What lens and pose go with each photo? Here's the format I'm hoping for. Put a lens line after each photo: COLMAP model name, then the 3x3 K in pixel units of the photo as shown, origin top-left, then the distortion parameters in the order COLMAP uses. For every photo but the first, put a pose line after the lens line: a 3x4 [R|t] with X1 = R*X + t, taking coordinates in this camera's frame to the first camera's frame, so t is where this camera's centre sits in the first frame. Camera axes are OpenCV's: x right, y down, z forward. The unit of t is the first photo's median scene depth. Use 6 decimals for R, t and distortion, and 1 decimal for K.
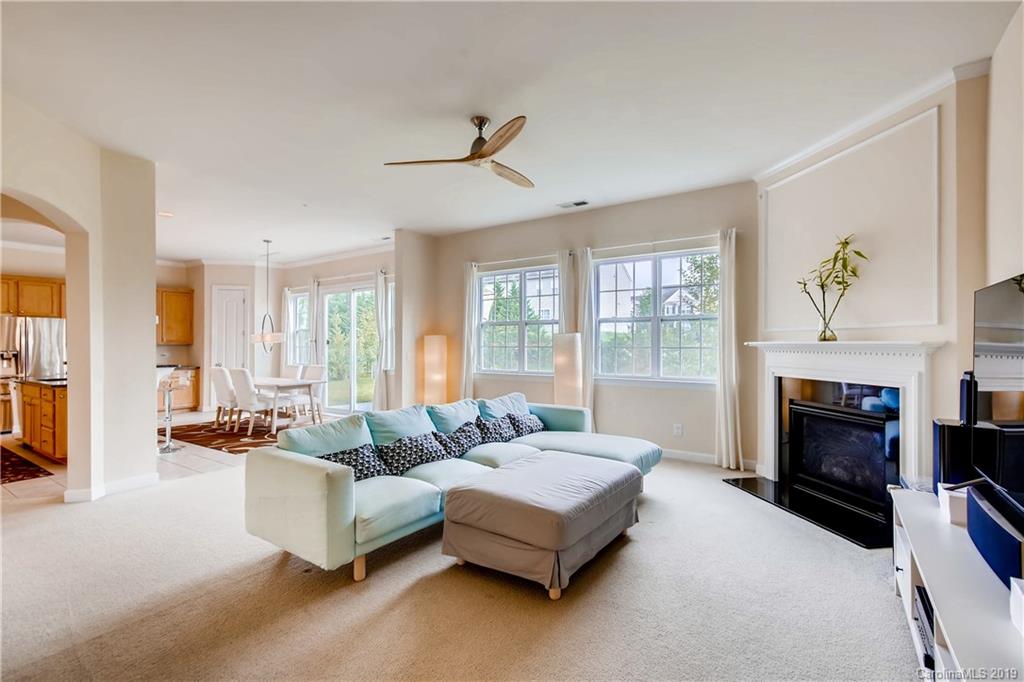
lens RADIAL K [[464.5, 0, 522.2], [0, 464.5, 340.5], [0, 0, 1]] dist [-0.001865, 0.000413]
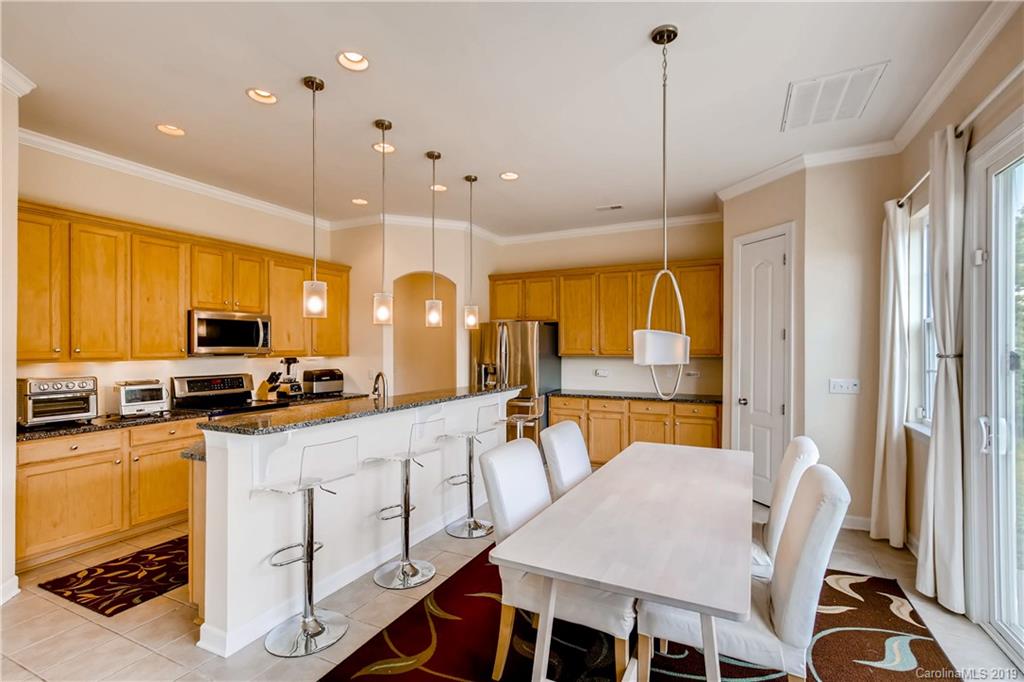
lens RADIAL K [[464.5, 0, 511.9], [0, 464.5, 347.0], [0, 0, 1]] dist [-0.001865, 0.000413]
pose [[0.138528, 0.003350, -0.990353, -0.278627], [0.006376, 0.999971, 0.004275, -0.010073], [0.990338, -0.006907, 0.138503, 0.927971]]
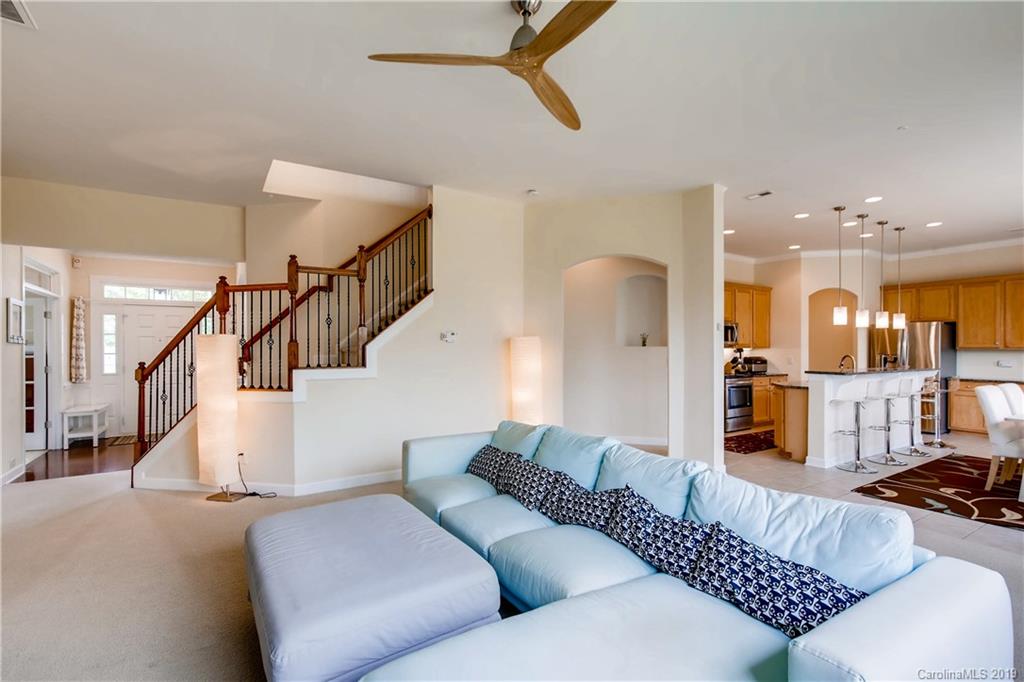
lens RADIAL K [[464.5, 0, 520.5], [0, 464.5, 344.8], [0, 0, 1]] dist [-0.001865, 0.000413]
pose [[-0.390700, -0.000677, -0.920518, 0.261164], [0.004161, 0.999988, -0.002501, -0.000270], [0.920509, -0.004808, -0.390692, 0.621511]]
